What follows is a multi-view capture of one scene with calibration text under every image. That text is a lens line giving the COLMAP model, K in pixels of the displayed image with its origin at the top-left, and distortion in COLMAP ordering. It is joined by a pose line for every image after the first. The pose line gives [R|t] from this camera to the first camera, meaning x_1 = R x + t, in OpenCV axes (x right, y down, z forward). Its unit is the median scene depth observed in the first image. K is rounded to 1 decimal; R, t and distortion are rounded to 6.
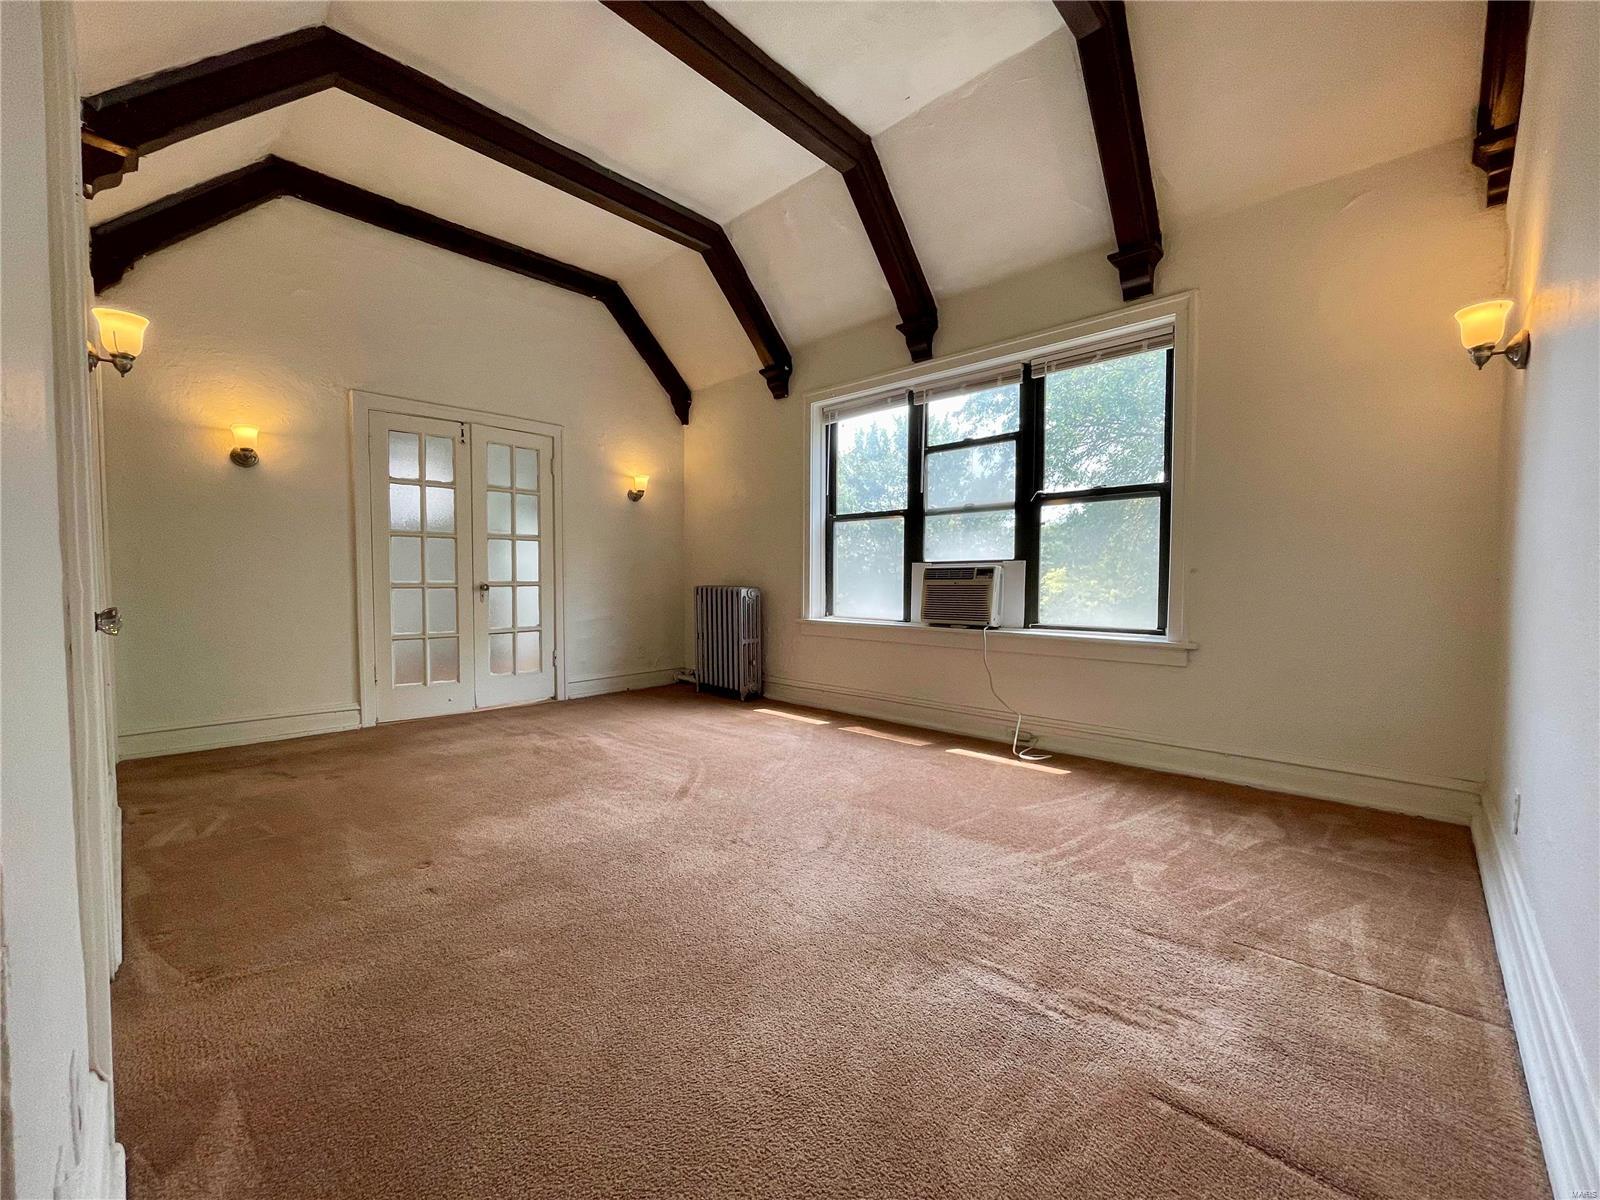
lens RADIAL K [[650.7, 0, 794.9], [0, 650.7, 605.1], [0, 0, 1]] dist [0.001711, -0.001394]
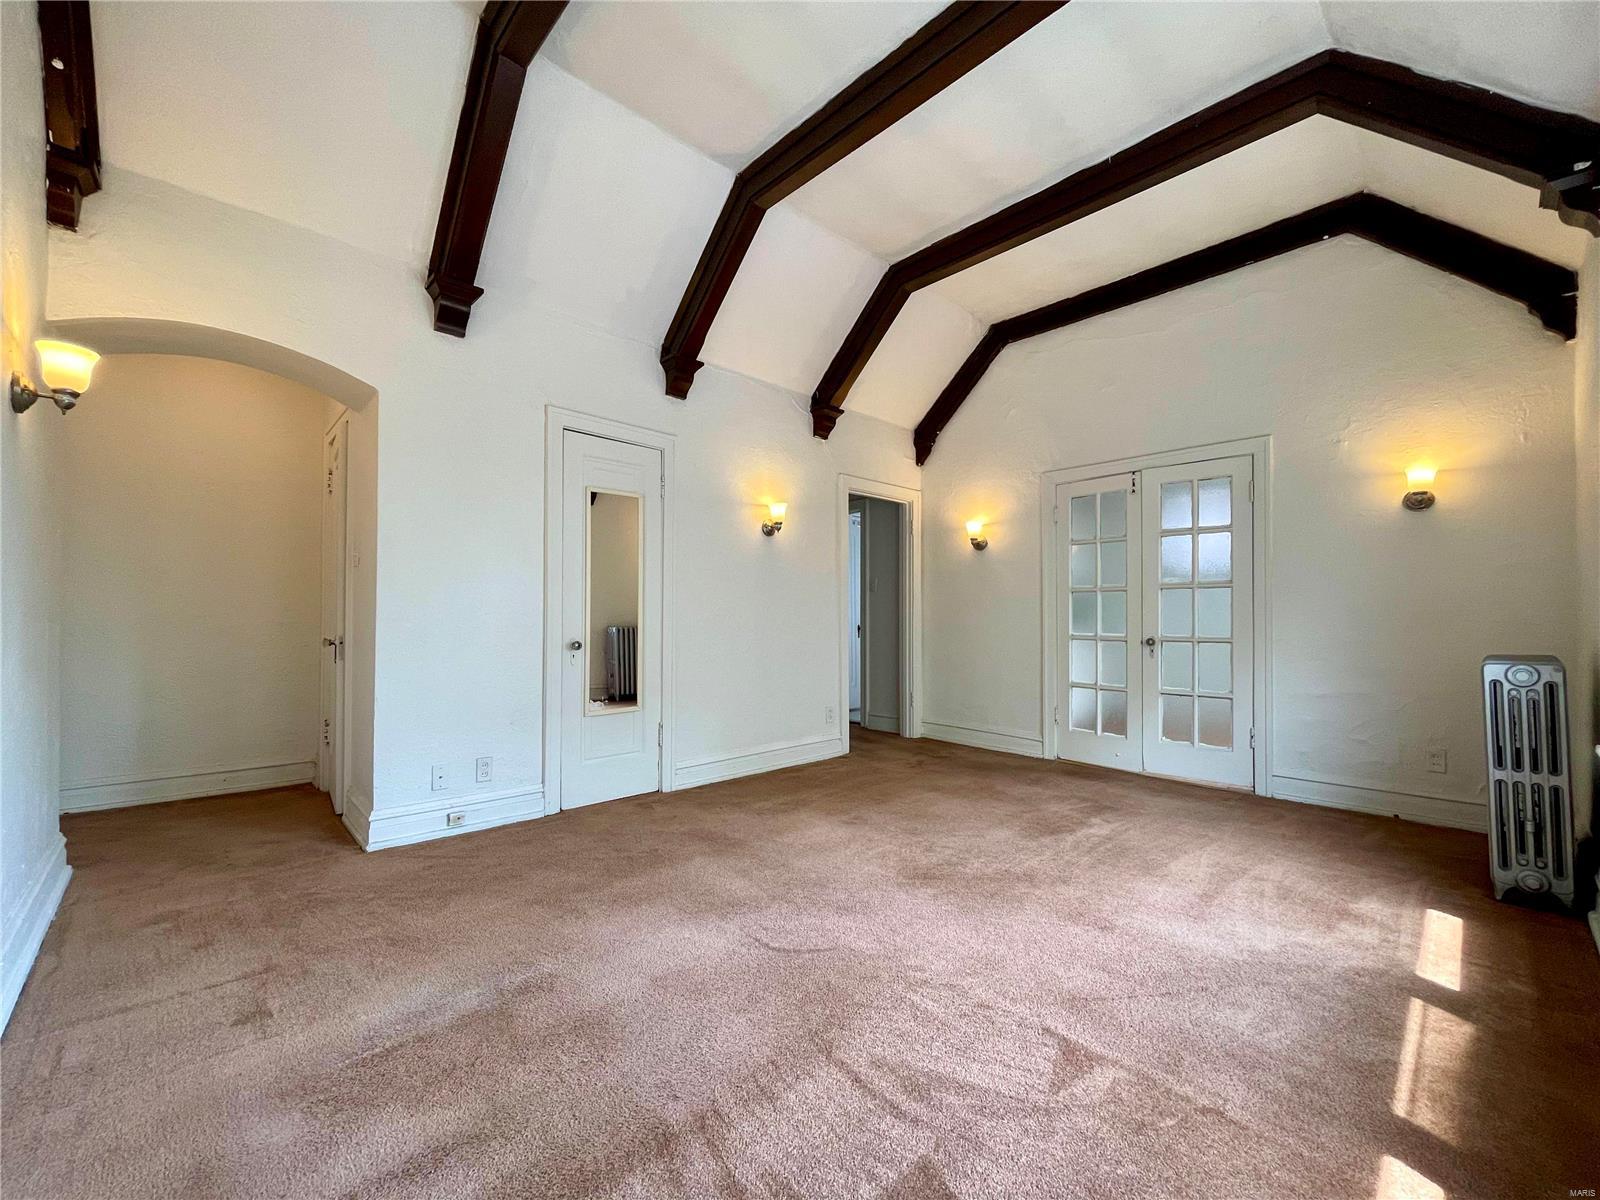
lens RADIAL K [[650.7, 0, 791.4], [0, 650.7, 604.6], [0, 0, 1]] dist [0.001711, -0.001394]
pose [[-0.063968, -0.021572, -0.997719, 0.677410], [-0.046978, 0.998723, -0.018582, -0.055431], [0.996846, 0.045682, -0.064899, 0.775665]]
